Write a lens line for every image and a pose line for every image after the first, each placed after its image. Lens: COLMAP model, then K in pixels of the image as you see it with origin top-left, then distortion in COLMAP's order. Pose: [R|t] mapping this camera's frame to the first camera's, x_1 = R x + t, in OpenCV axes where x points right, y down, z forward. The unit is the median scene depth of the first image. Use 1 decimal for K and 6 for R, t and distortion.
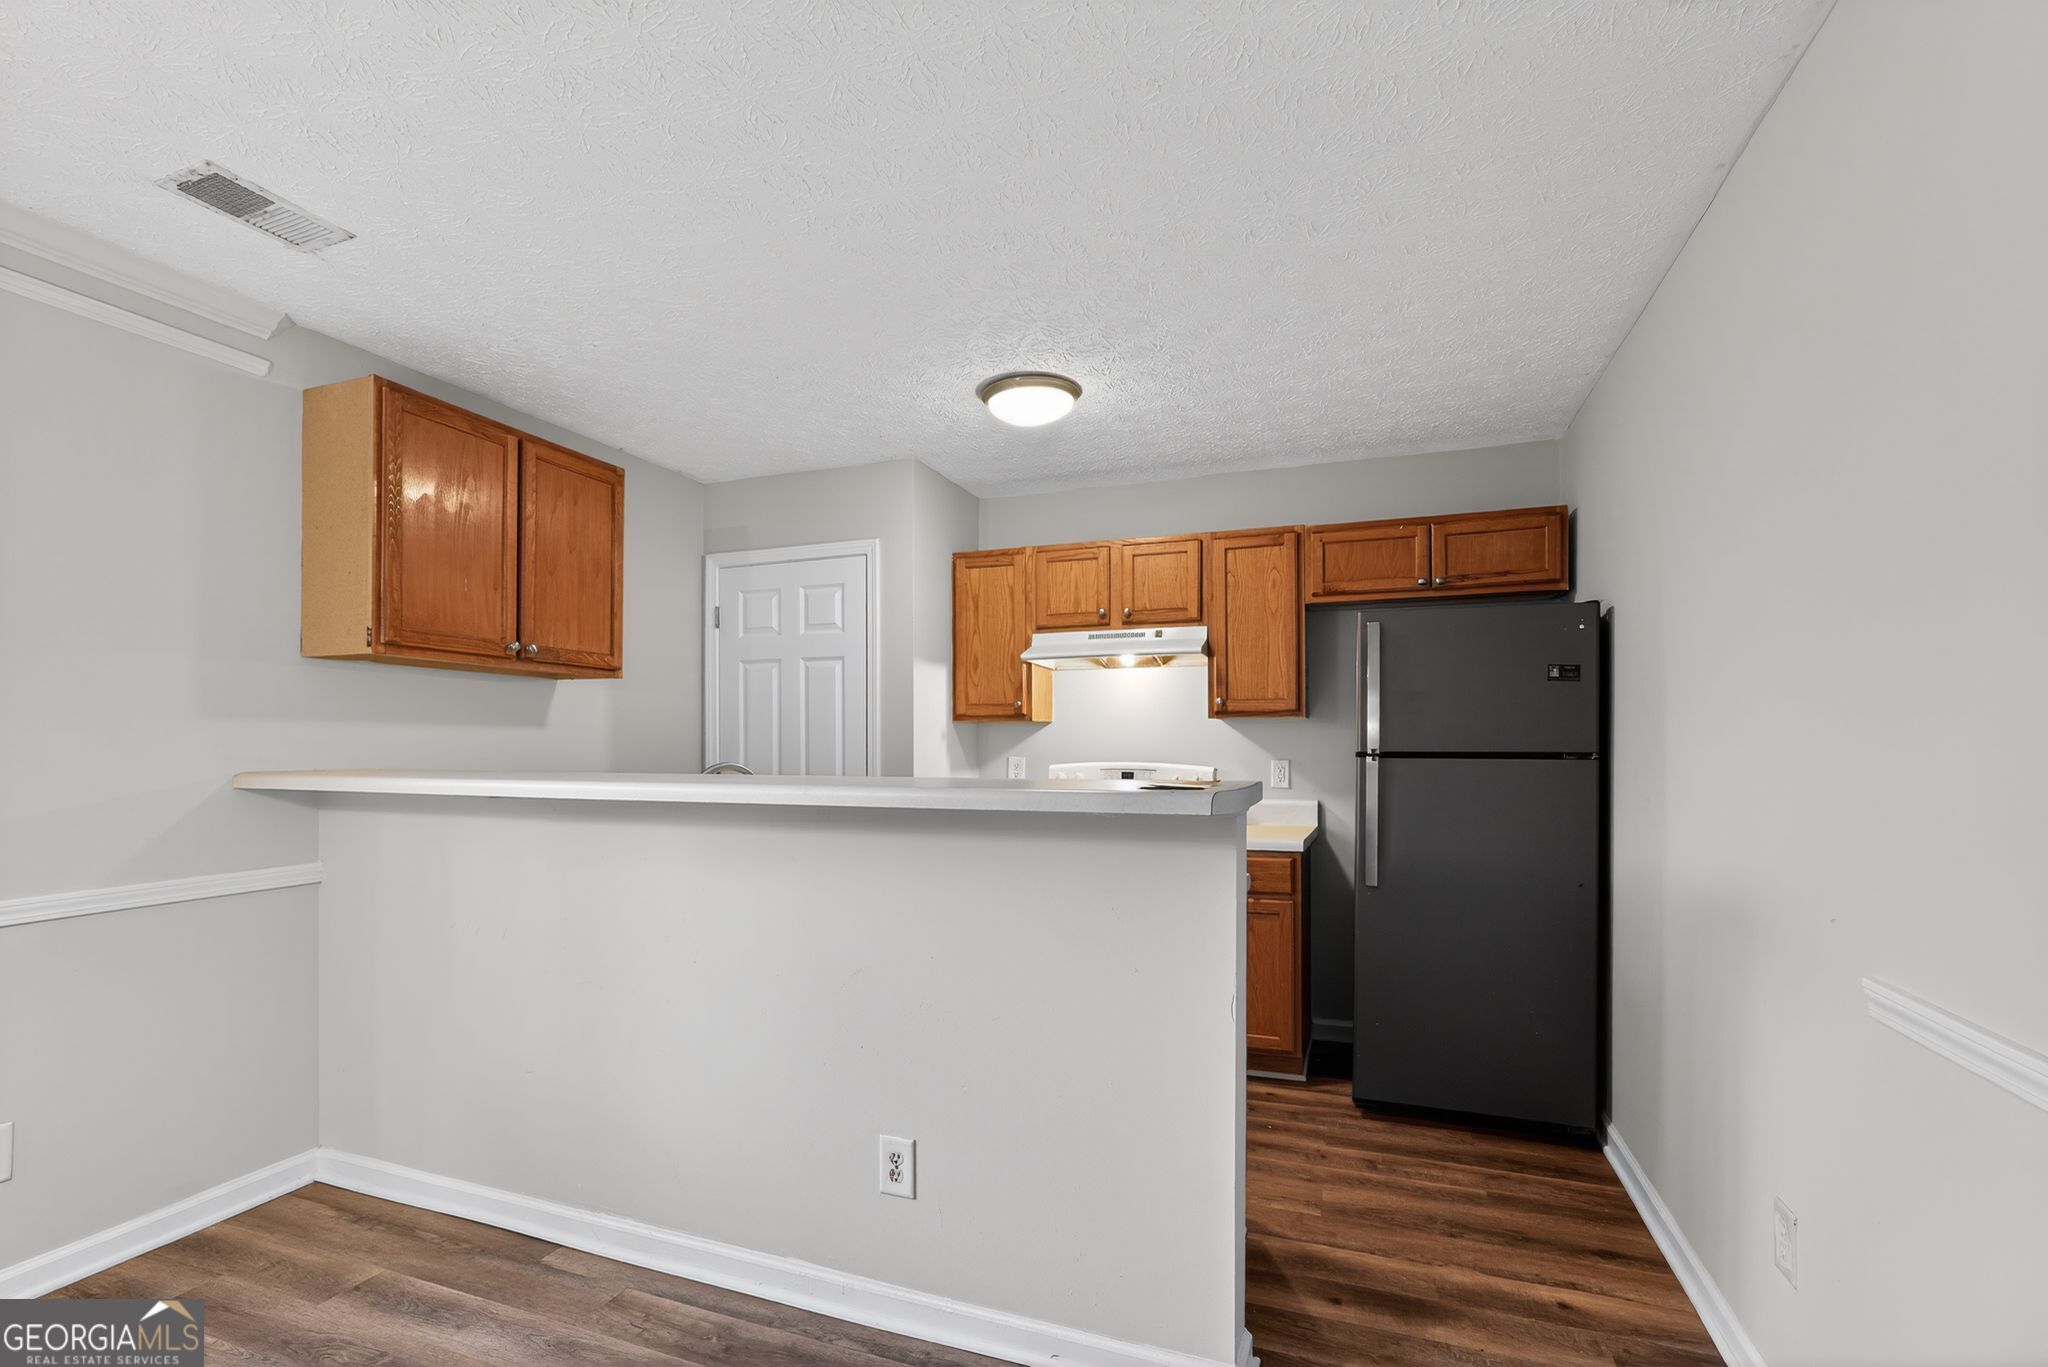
lens RADIAL K [[921.1, 0, 1005.2], [0, 921.1, 737.6], [0, 0, 1]] dist [0.000730, 0.000841]
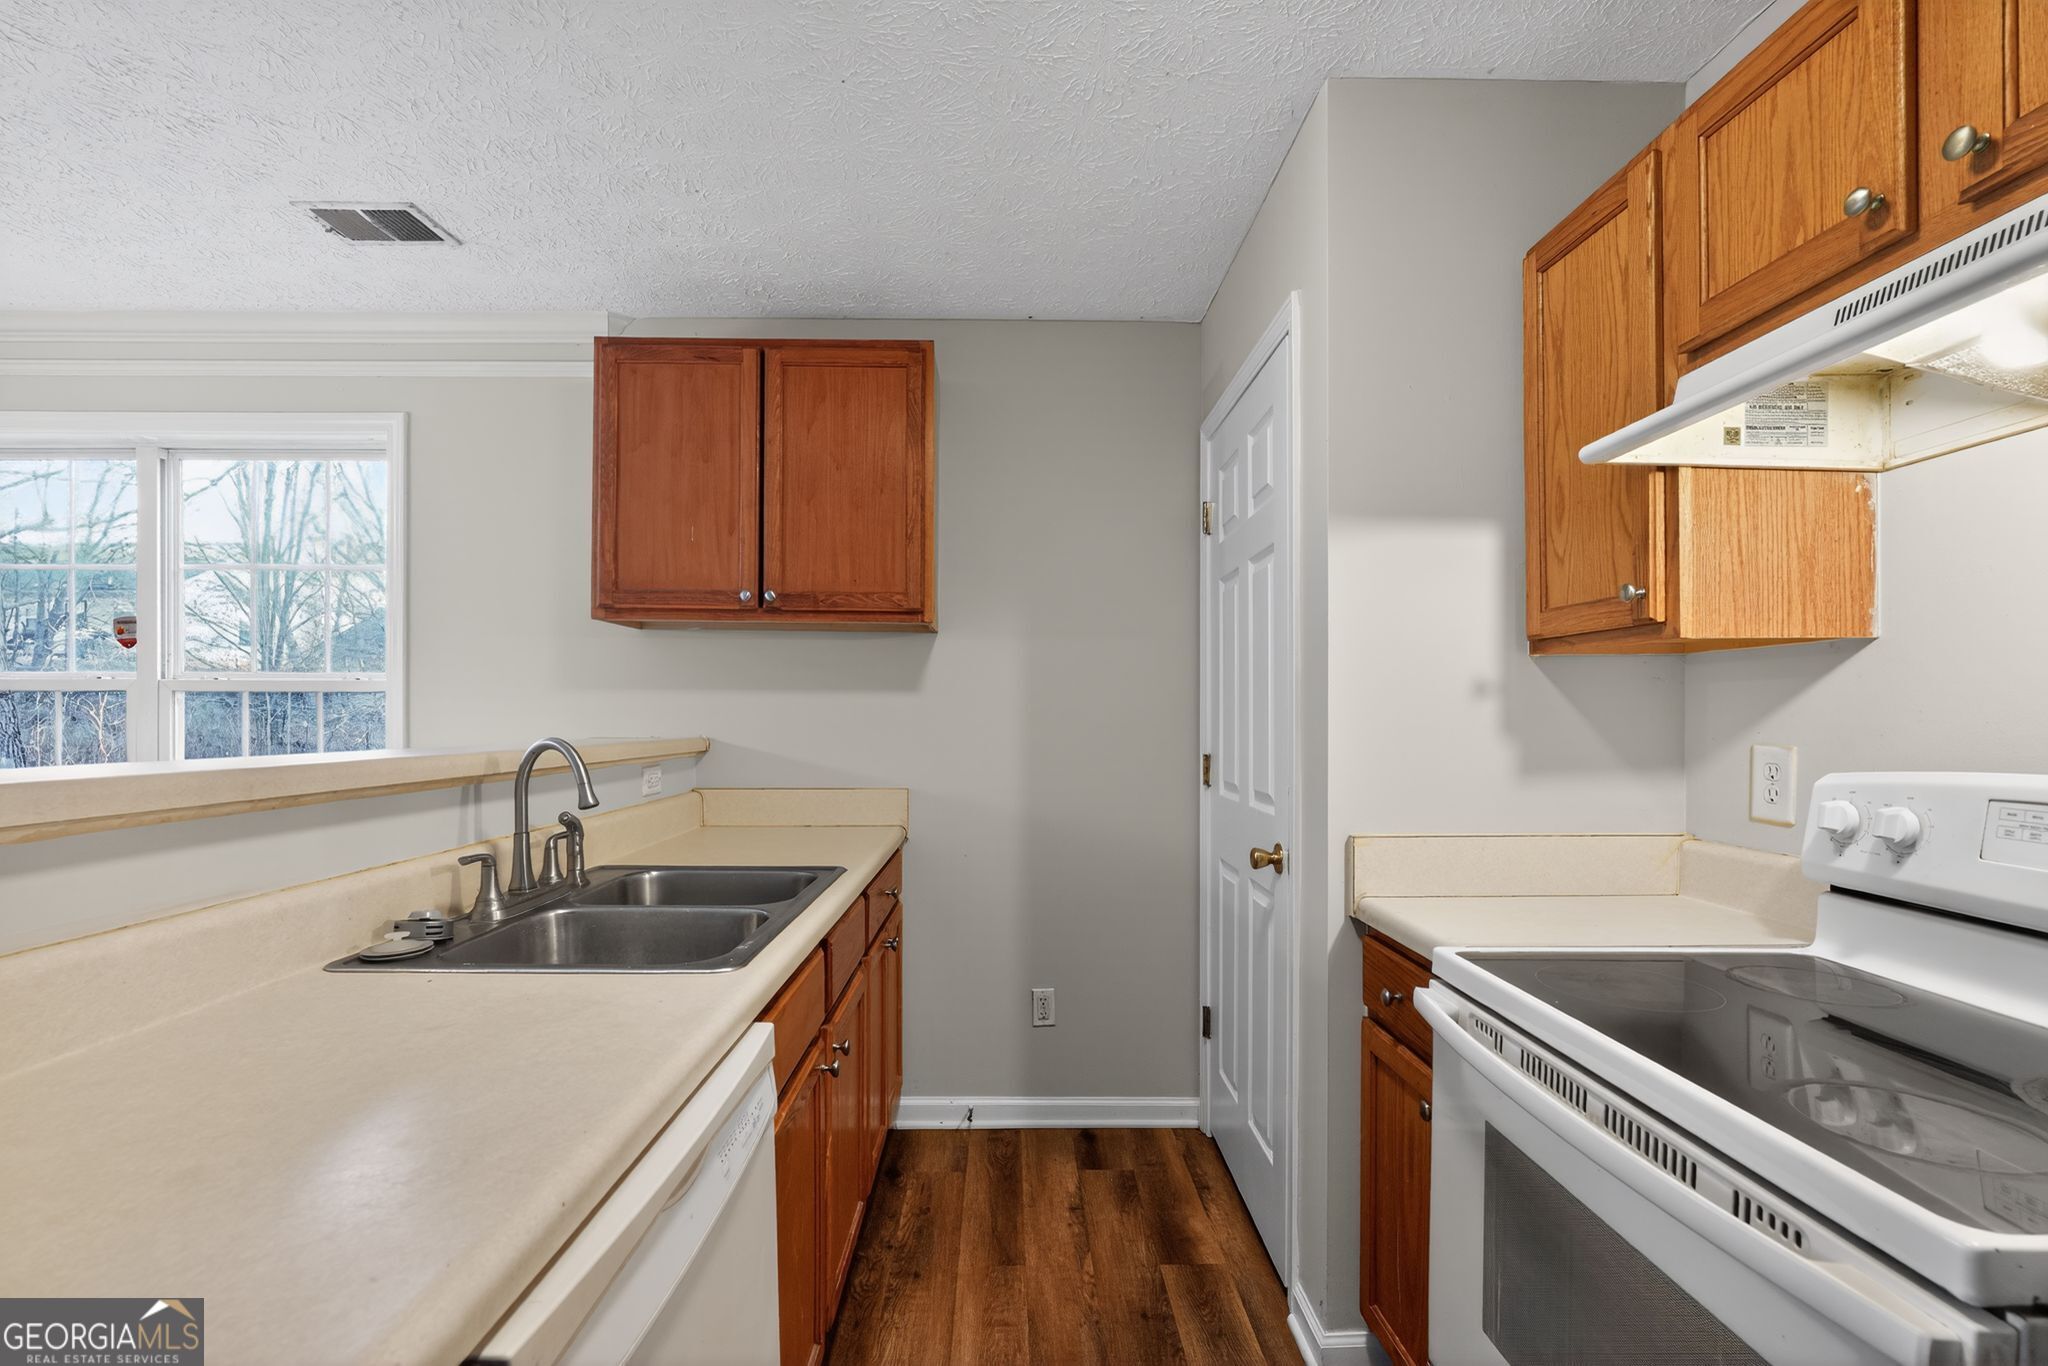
lens RADIAL K [[921.1, 0, 1019.0], [0, 921.1, 716.5], [0, 0, 1]] dist [0.000730, 0.000841]
pose [[0.375643, 0.000513, -0.926764, 0.261485], [0.005037, 0.999984, 0.002595, 0.008430], [0.926751, -0.005643, 0.375634, 0.686218]]
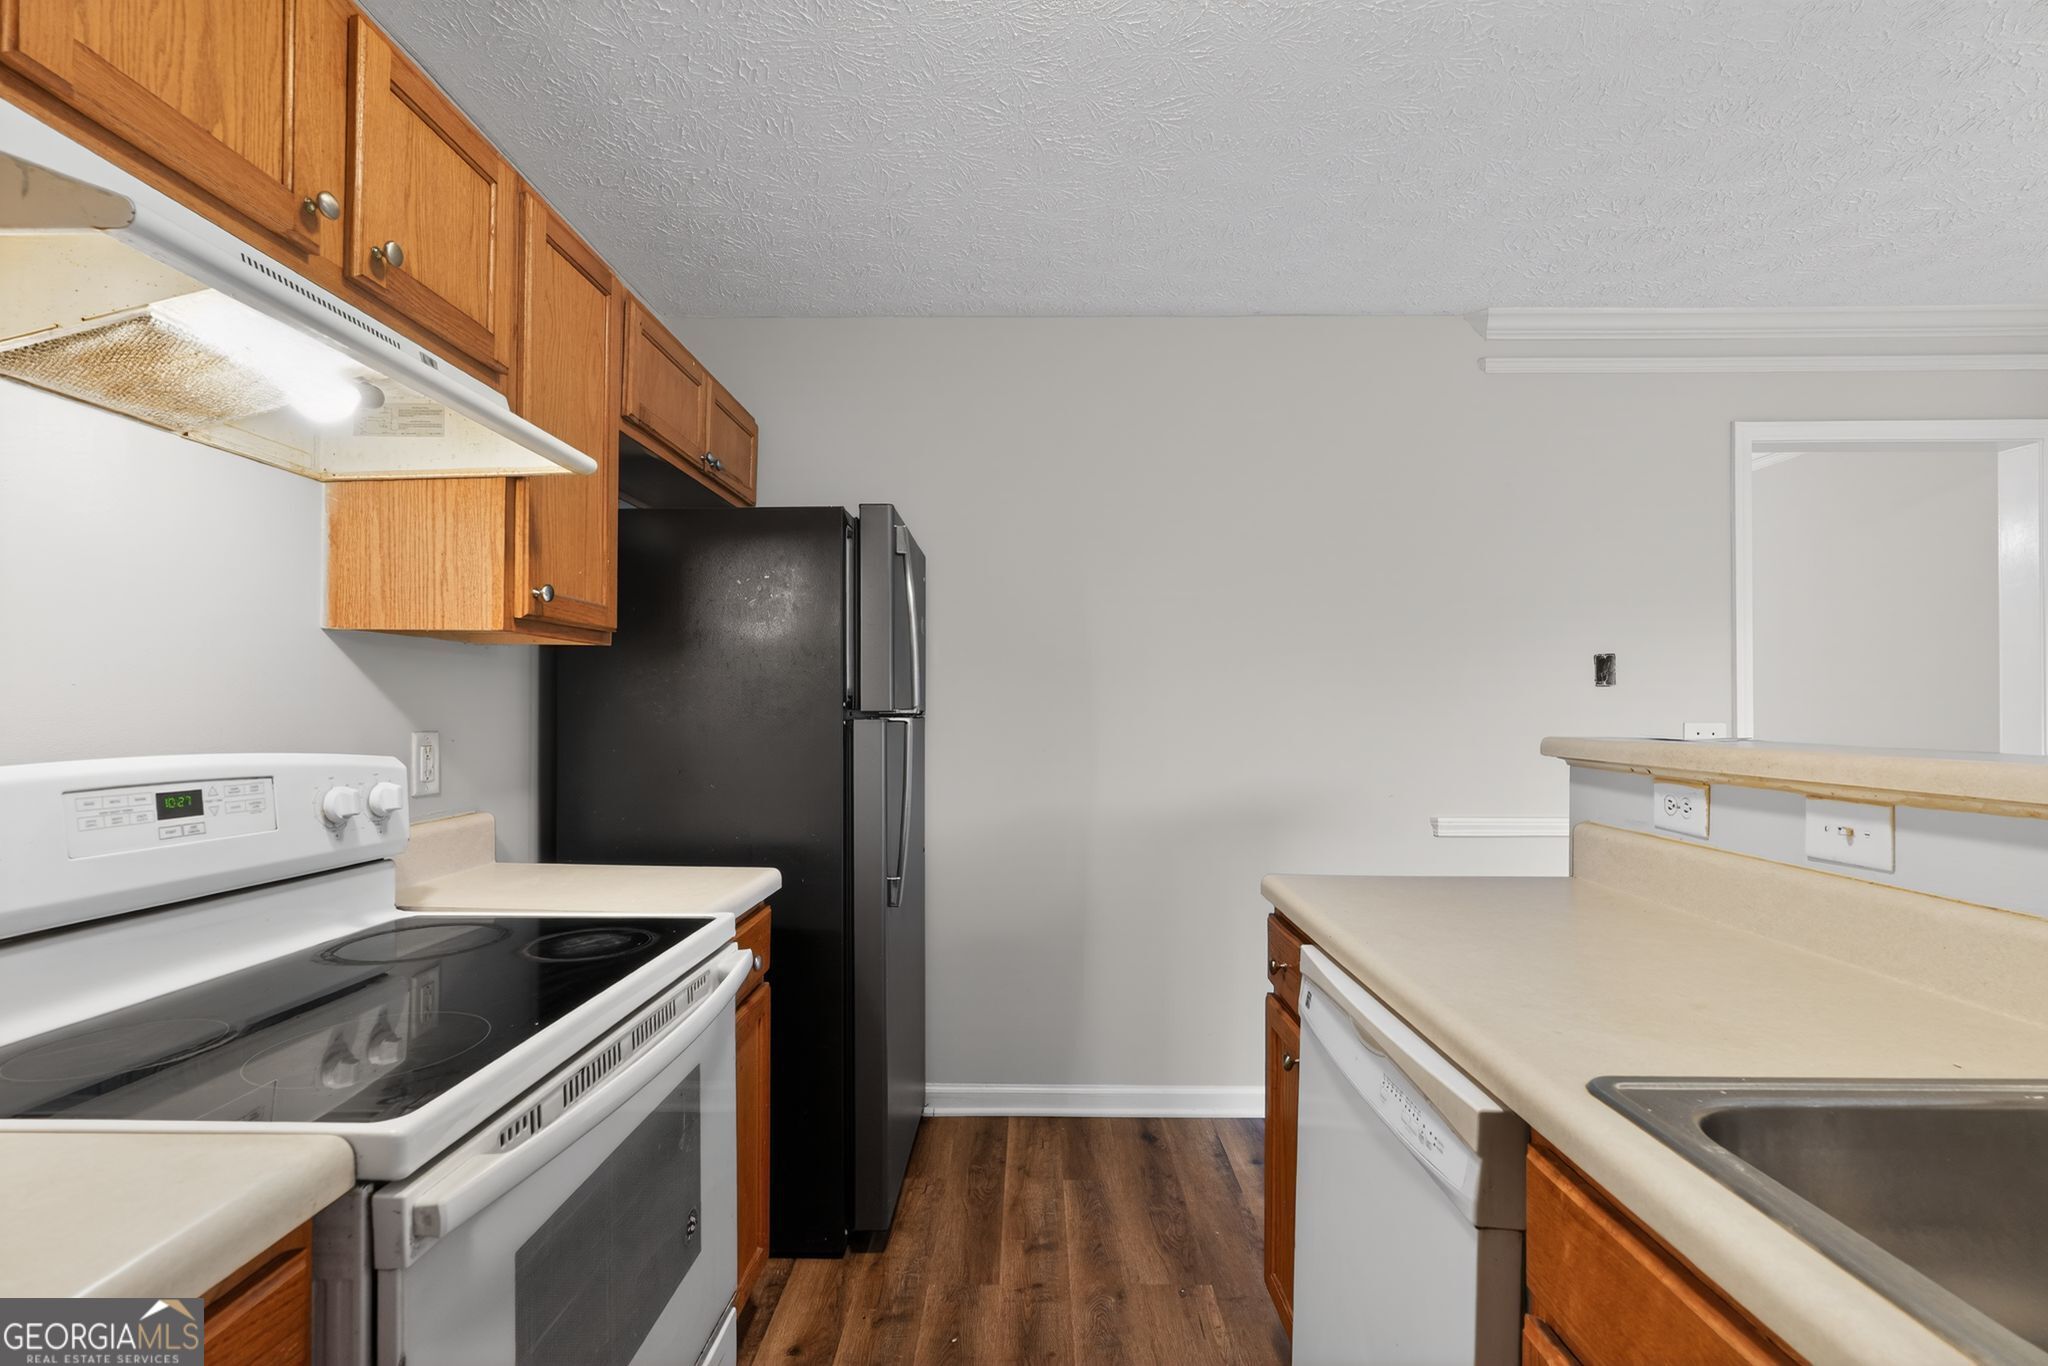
lens RADIAL K [[921.1, 0, 1024.1], [0, 921.1, 697.3], [0, 0, 1]] dist [0.000730, 0.000841]
pose [[-0.356860, 0.007235, 0.934130, -0.223467], [-0.008537, 0.999903, -0.011006, 0.010511], [-0.934119, -0.011902, -0.356764, 0.912297]]
